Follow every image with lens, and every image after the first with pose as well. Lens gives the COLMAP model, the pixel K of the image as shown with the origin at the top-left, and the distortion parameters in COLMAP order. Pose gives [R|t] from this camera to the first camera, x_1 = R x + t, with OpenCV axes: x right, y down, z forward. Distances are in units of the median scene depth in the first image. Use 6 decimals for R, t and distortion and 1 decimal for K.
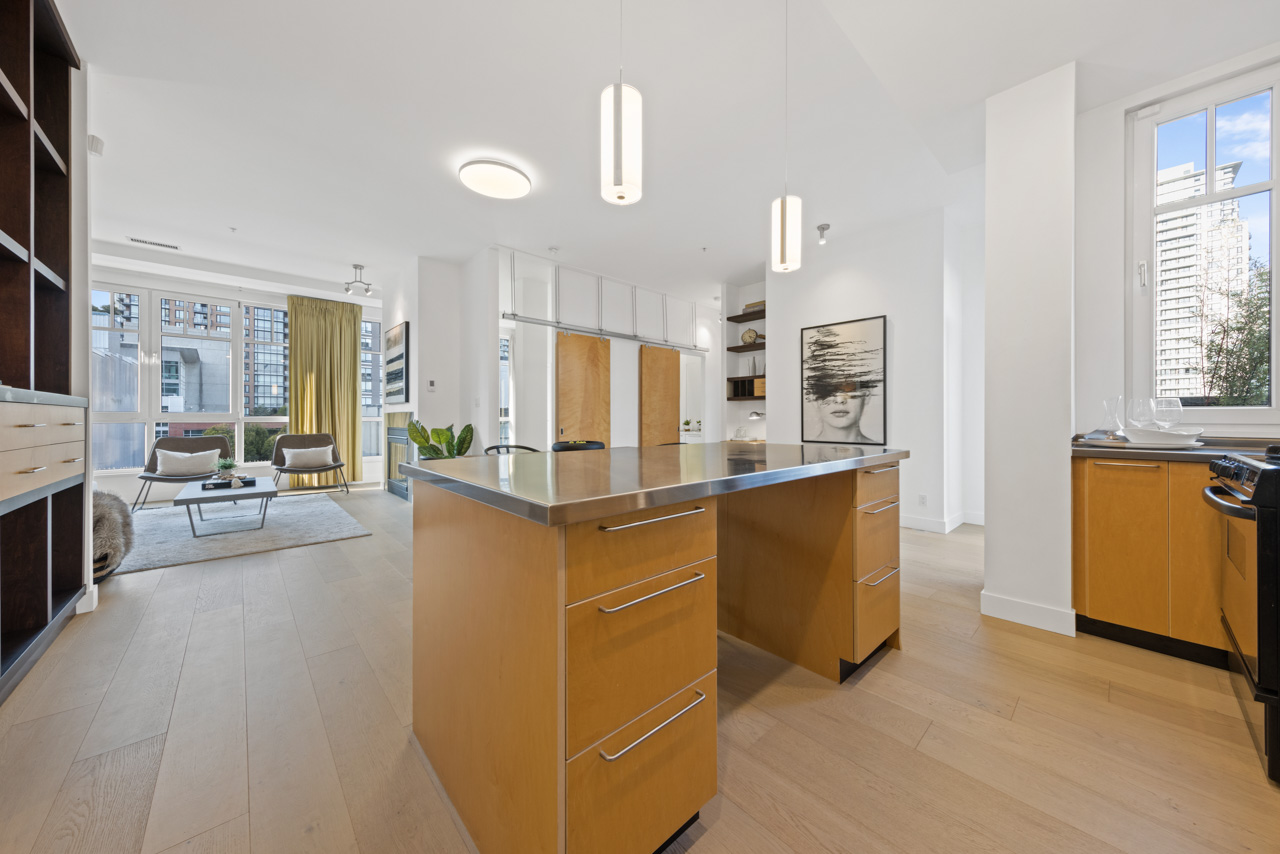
lens RADIAL K [[440.7, 0, 652.4], [0, 440.7, 419.0], [0, 0, 1]] dist [0.005843, -0.000406]
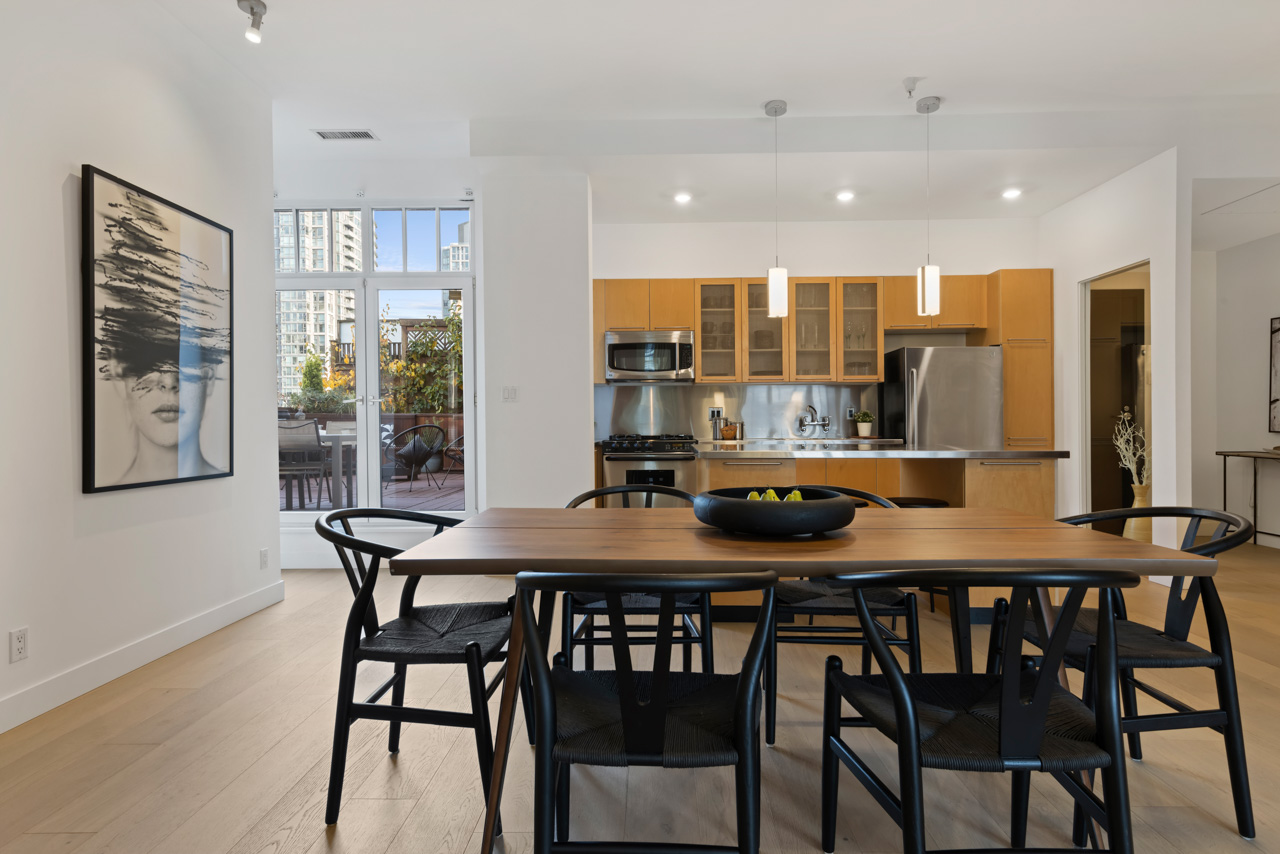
lens RADIAL K [[673.8, 0, 645.8], [0, 673.8, 424.1], [0, 0, 1]] dist [0.012273, 0.000007]
pose [[-0.724271, 0.003246, 0.689508, -0.309185], [0.006117, 0.999980, 0.001718, -0.000070], [-0.689489, 0.005462, -0.724276, 0.973890]]
